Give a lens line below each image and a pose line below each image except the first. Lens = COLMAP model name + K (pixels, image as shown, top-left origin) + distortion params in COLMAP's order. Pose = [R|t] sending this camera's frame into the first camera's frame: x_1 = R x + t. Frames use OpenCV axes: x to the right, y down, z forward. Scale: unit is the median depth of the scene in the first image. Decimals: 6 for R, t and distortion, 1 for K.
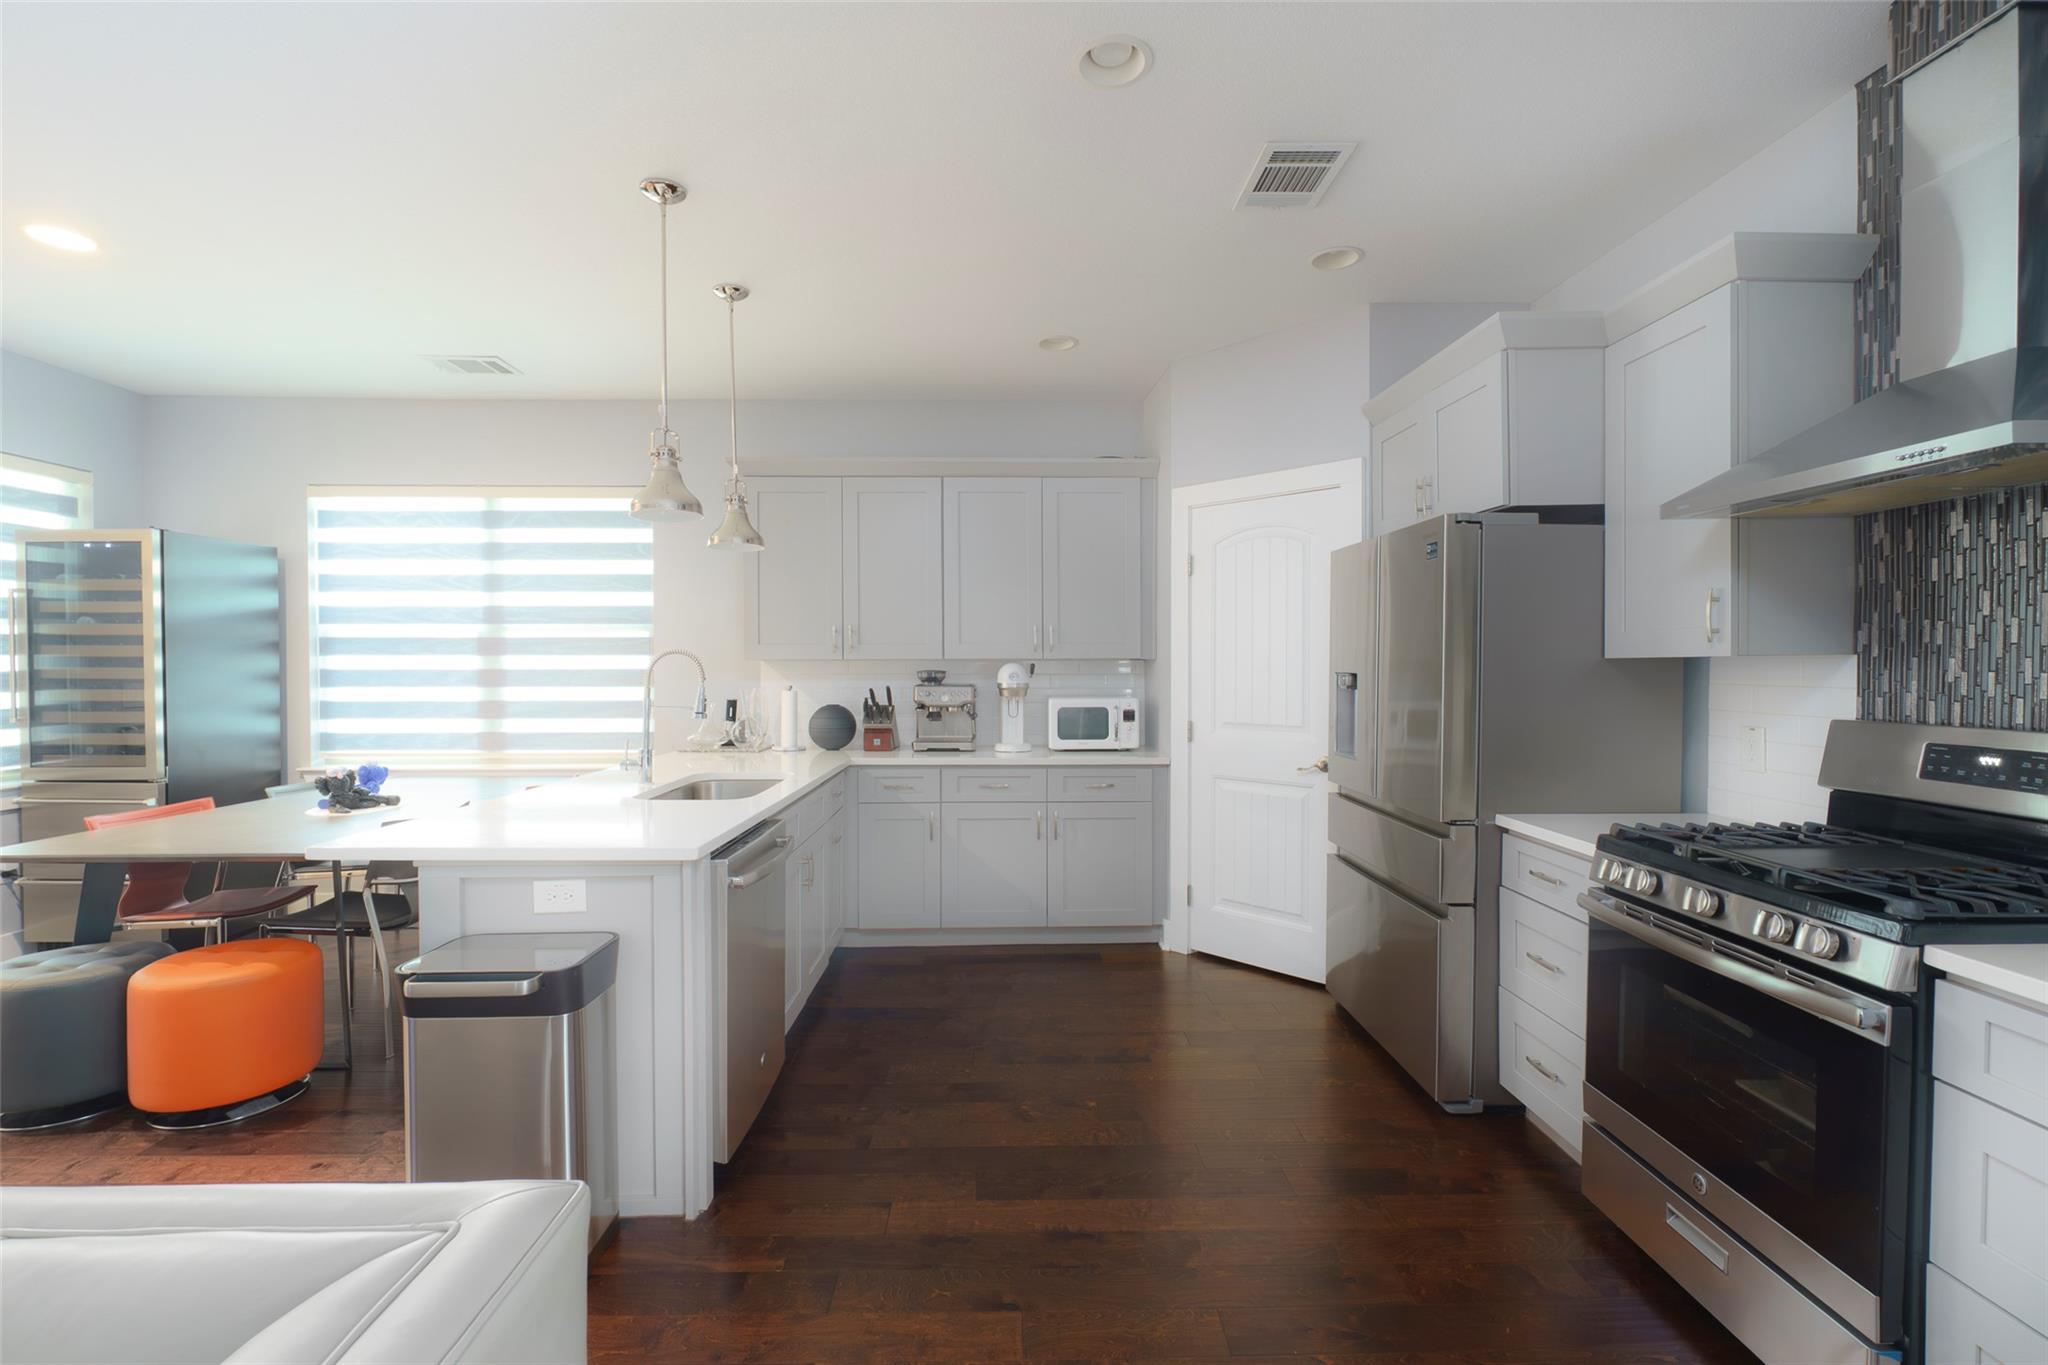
lens RADIAL K [[898.6, 0, 1026.4], [0, 898.6, 668.4], [0, 0, 1]] dist [-0.004717, -0.001525]
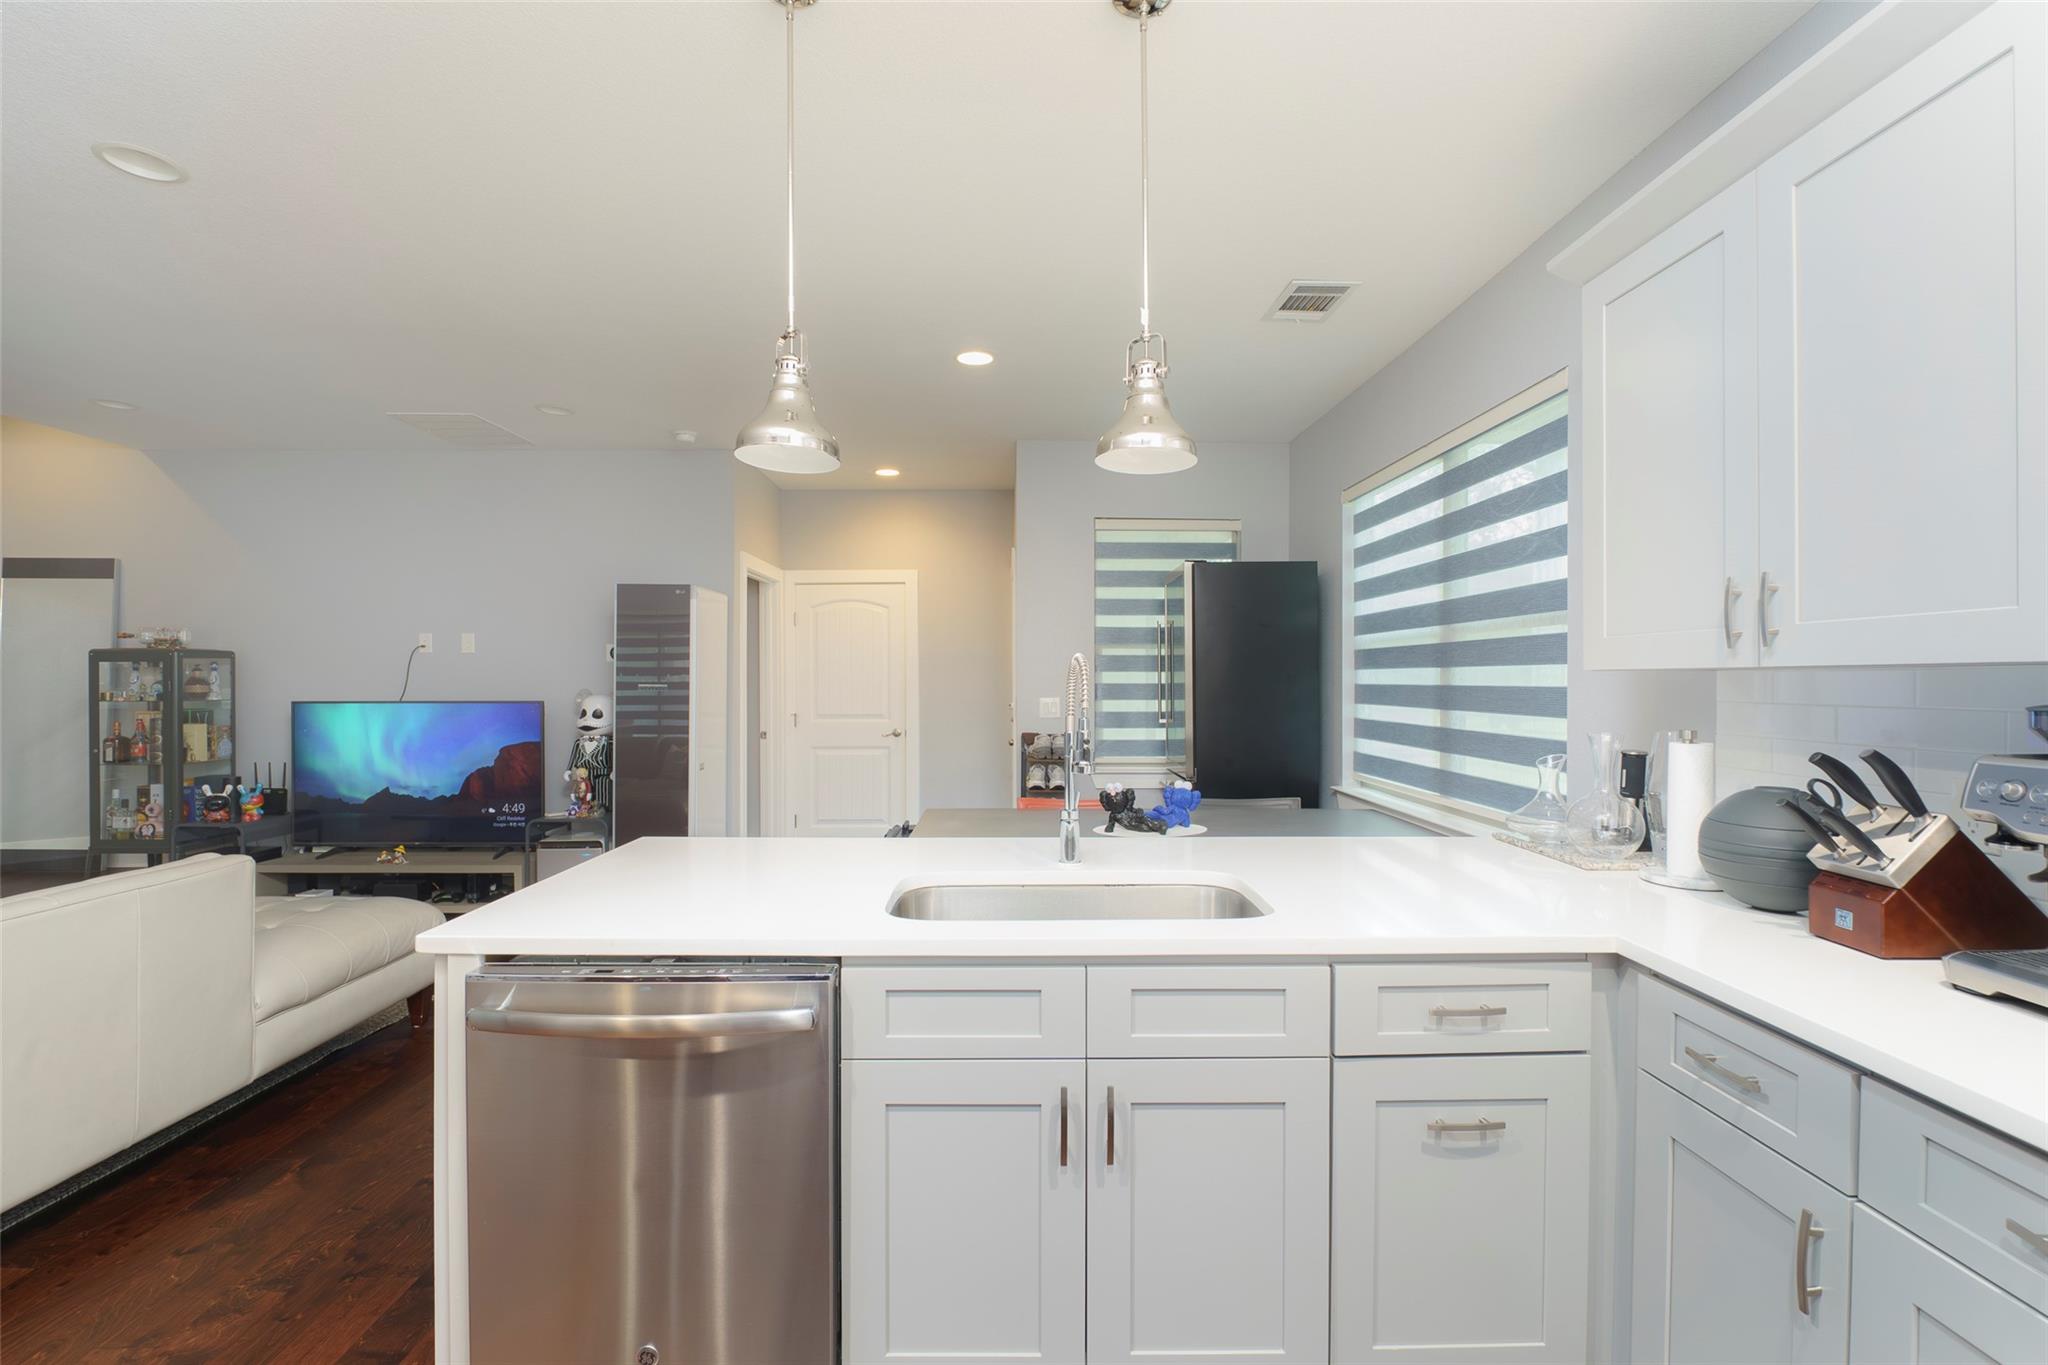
lens RADIAL K [[898.6, 0, 1017.5], [0, 898.6, 677.6], [0, 0, 1]] dist [-0.004717, -0.001525]
pose [[-0.012730, -0.000183, -0.999919, 0.170065], [-0.006521, 0.999979, -0.000100, -0.003676], [0.999898, 0.006519, -0.012731, 0.742523]]
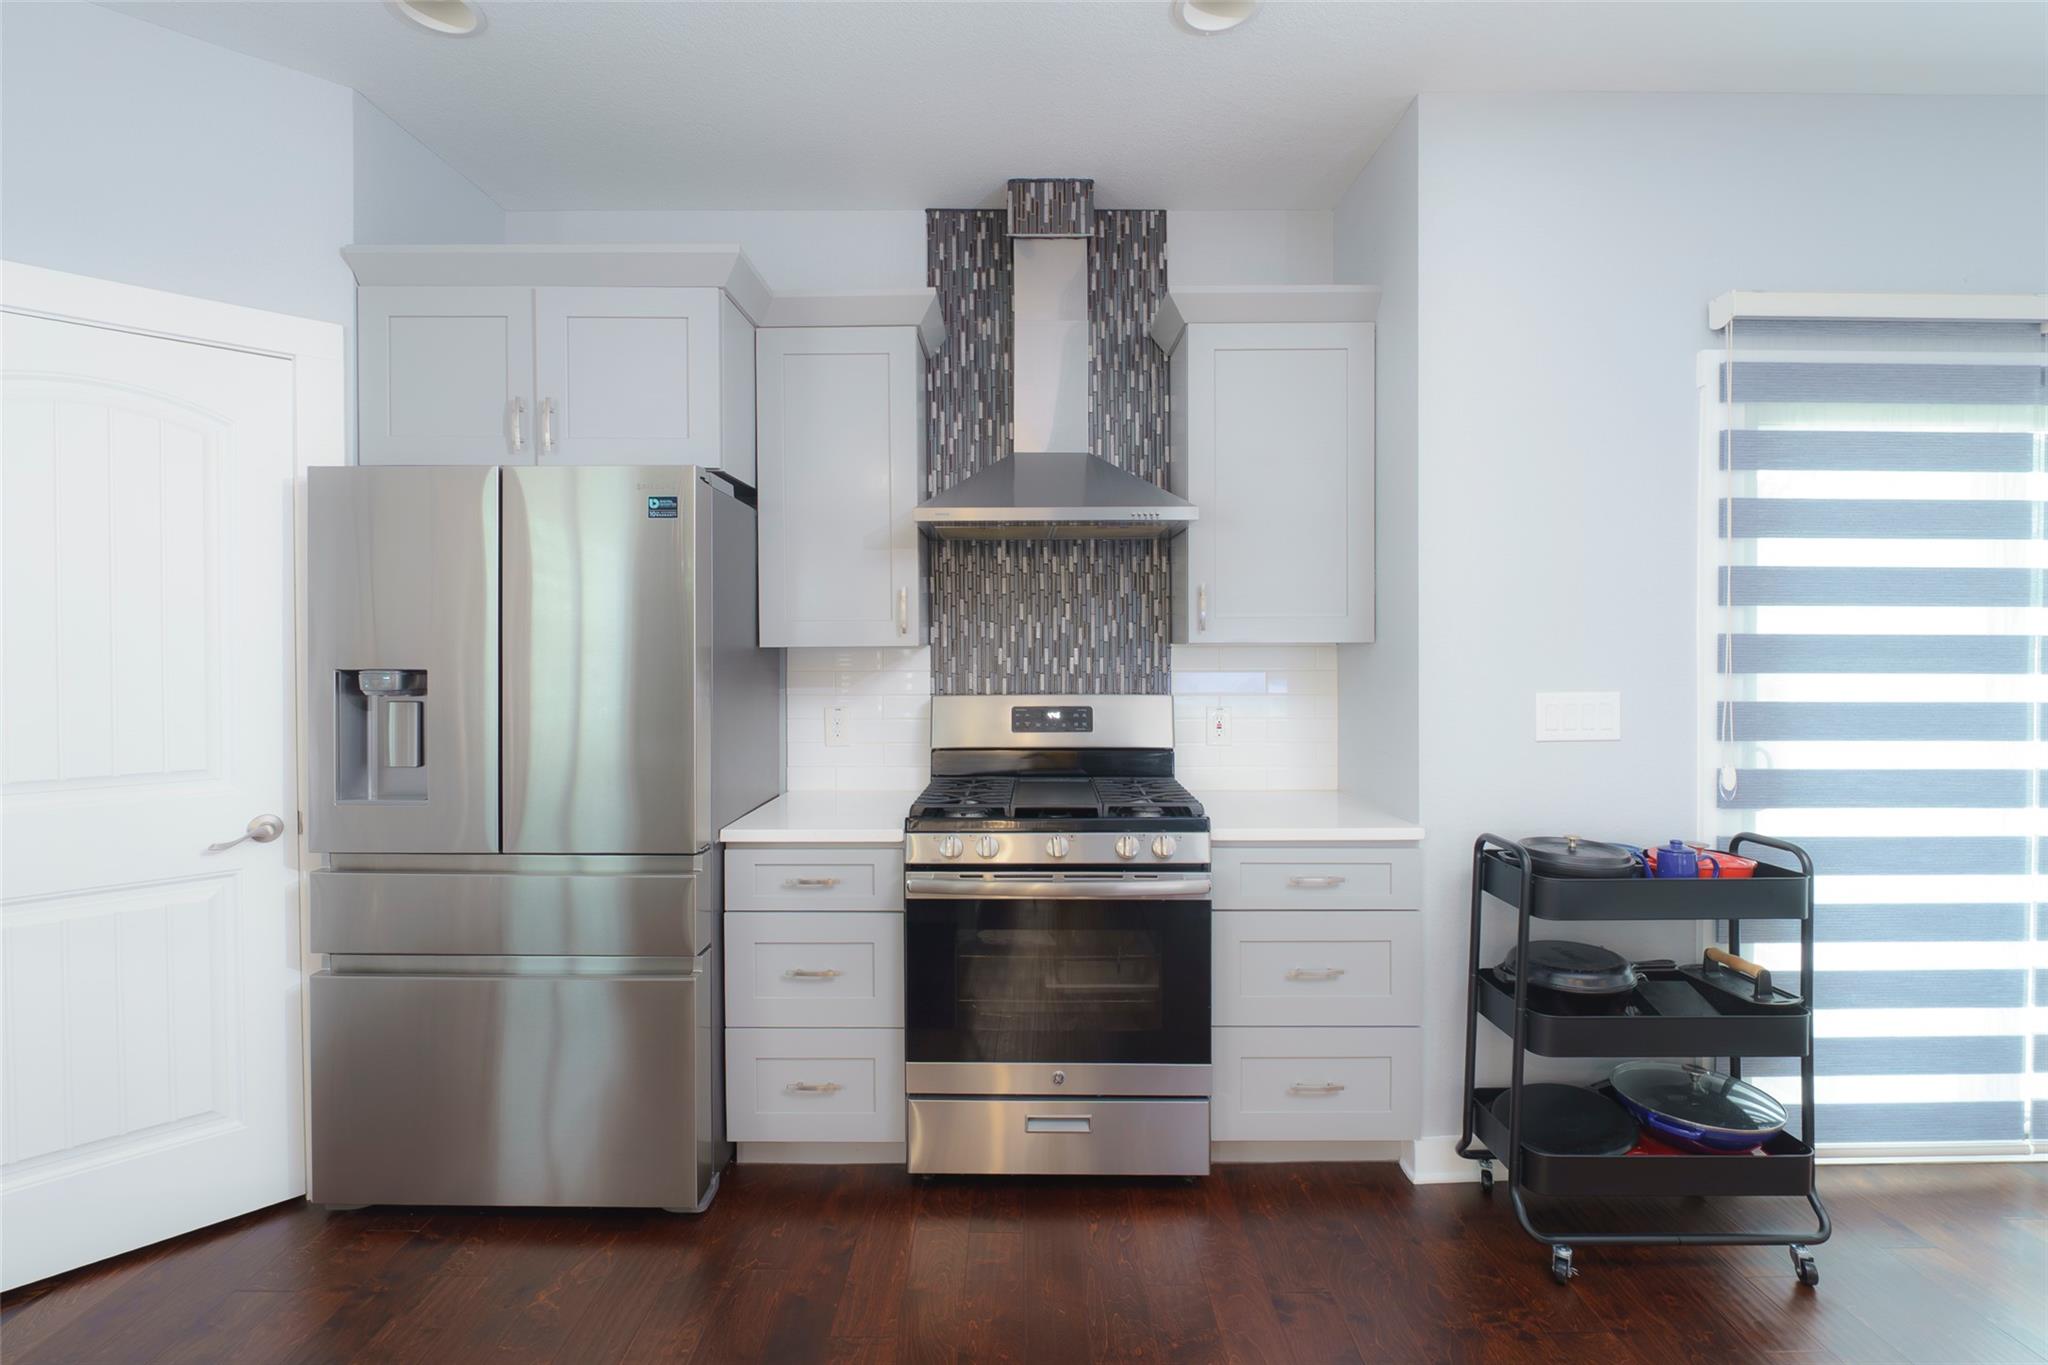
lens RADIAL K [[898.6, 0, 1030.8], [0, 898.6, 658.0], [0, 0, 1]] dist [-0.004717, -0.001525]
pose [[0.032049, -0.006949, 0.999462, -0.200055], [0.010036, 0.999928, 0.006630, -0.002214], [-0.999436, 0.009818, 0.032116, 0.423445]]
